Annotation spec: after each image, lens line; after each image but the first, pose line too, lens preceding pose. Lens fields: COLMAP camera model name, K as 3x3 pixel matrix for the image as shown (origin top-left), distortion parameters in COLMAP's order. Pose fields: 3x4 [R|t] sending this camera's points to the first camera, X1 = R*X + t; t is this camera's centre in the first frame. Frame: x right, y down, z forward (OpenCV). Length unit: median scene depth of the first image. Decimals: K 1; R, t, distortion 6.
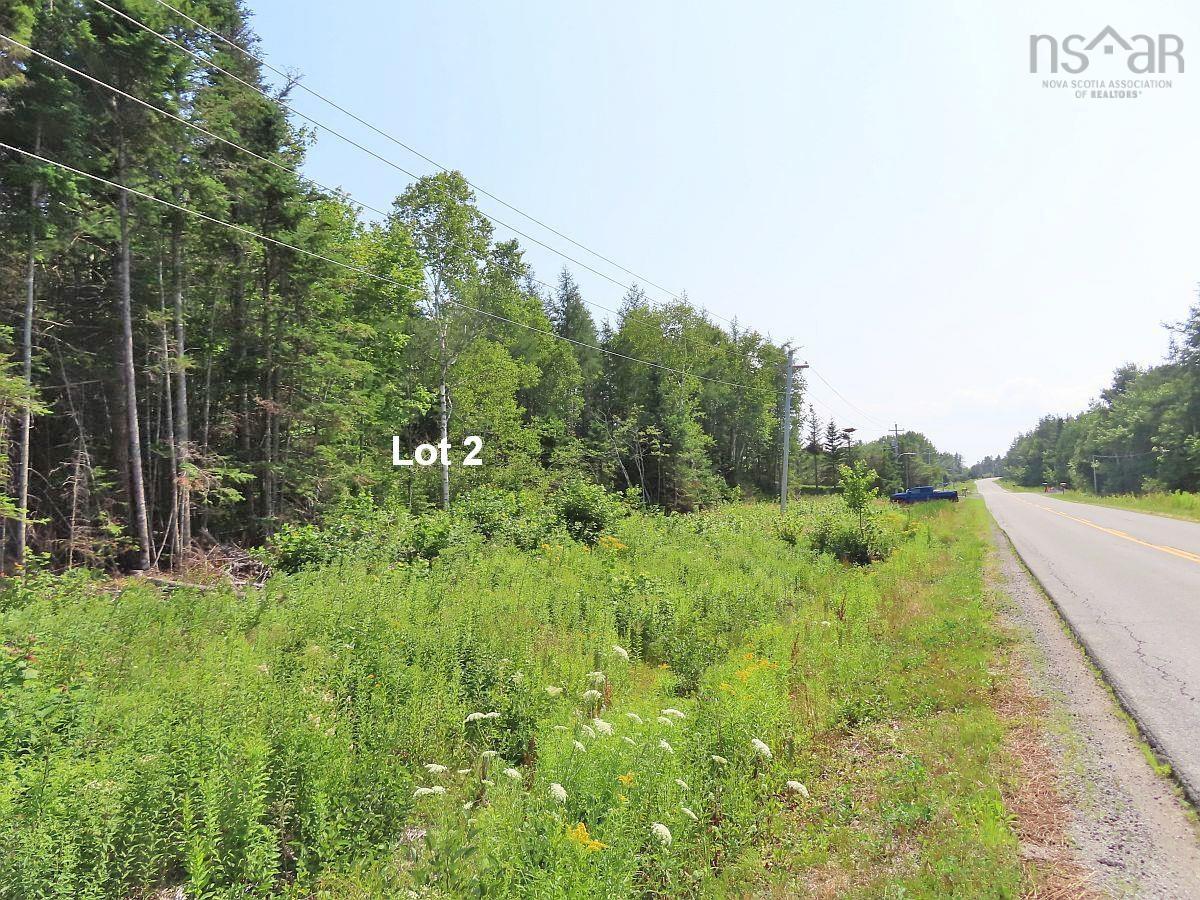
lens RADIAL K [[861.8, 0, 596.3], [0, 861.8, 452.2], [0, 0, 1]] dist [-0.003639, 0.003650]
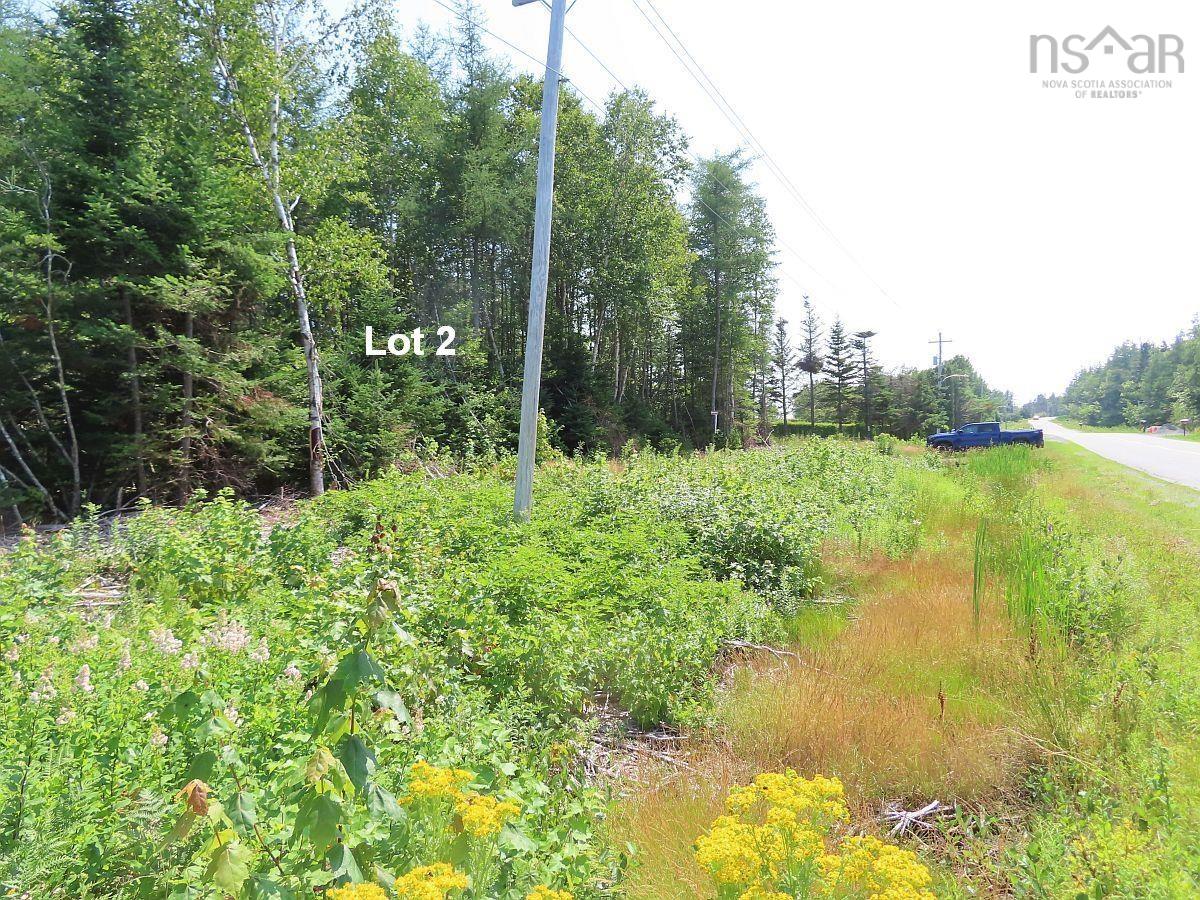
lens RADIAL K [[861.8, 0, 596.3], [0, 861.8, 452.2], [0, 0, 1]] dist [-0.003639, 0.003650]
pose [[0.999030, 0.001545, -0.044007, 0.070713], [0.001457, 0.997678, 0.068096, 0.010038], [0.044010, -0.068094, 0.996708, 0.201049]]
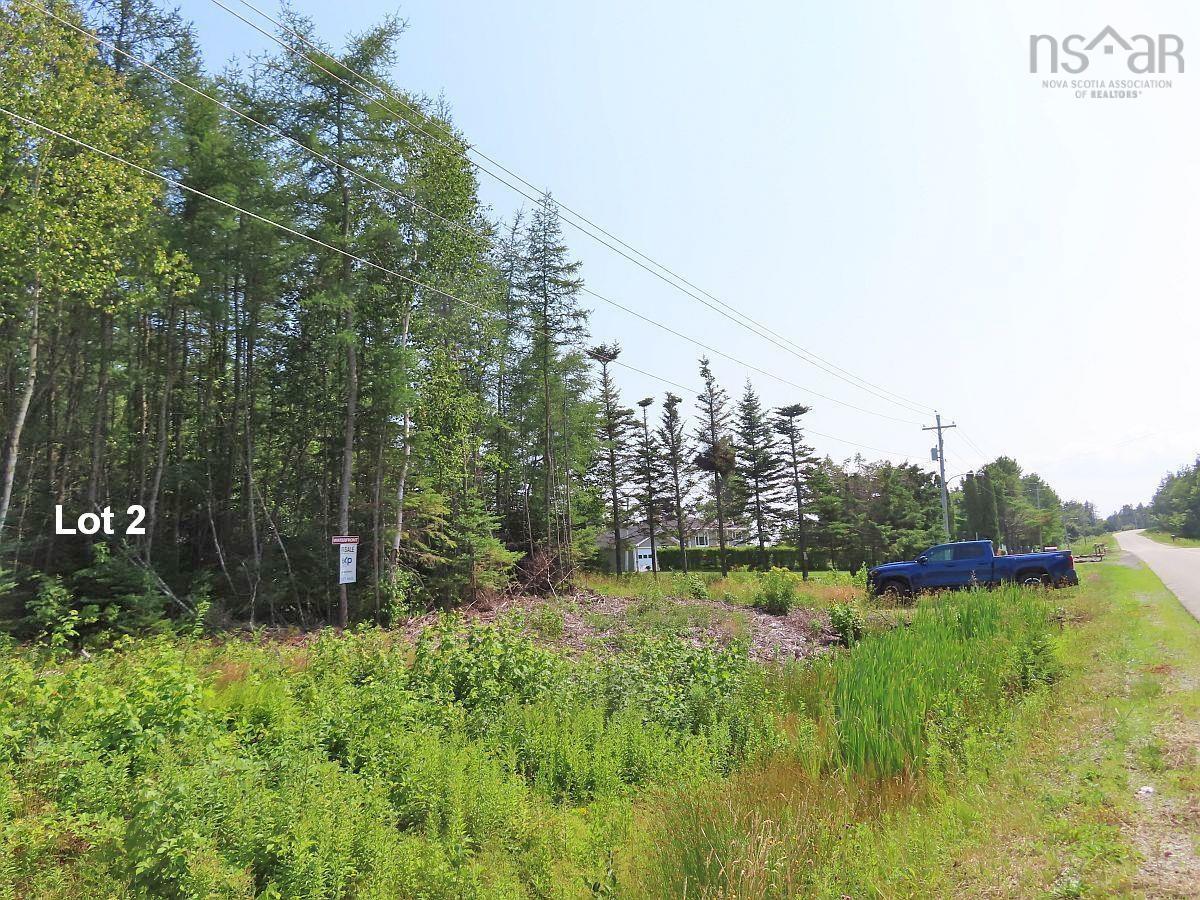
lens RADIAL K [[861.8, 0, 596.3], [0, 861.8, 452.2], [0, 0, 1]] dist [-0.003639, 0.003650]
pose [[0.991874, -0.044862, -0.119051, 0.142850], [0.035195, 0.996002, -0.082100, 0.014250], [0.122258, 0.077243, 0.989488, 0.332770]]
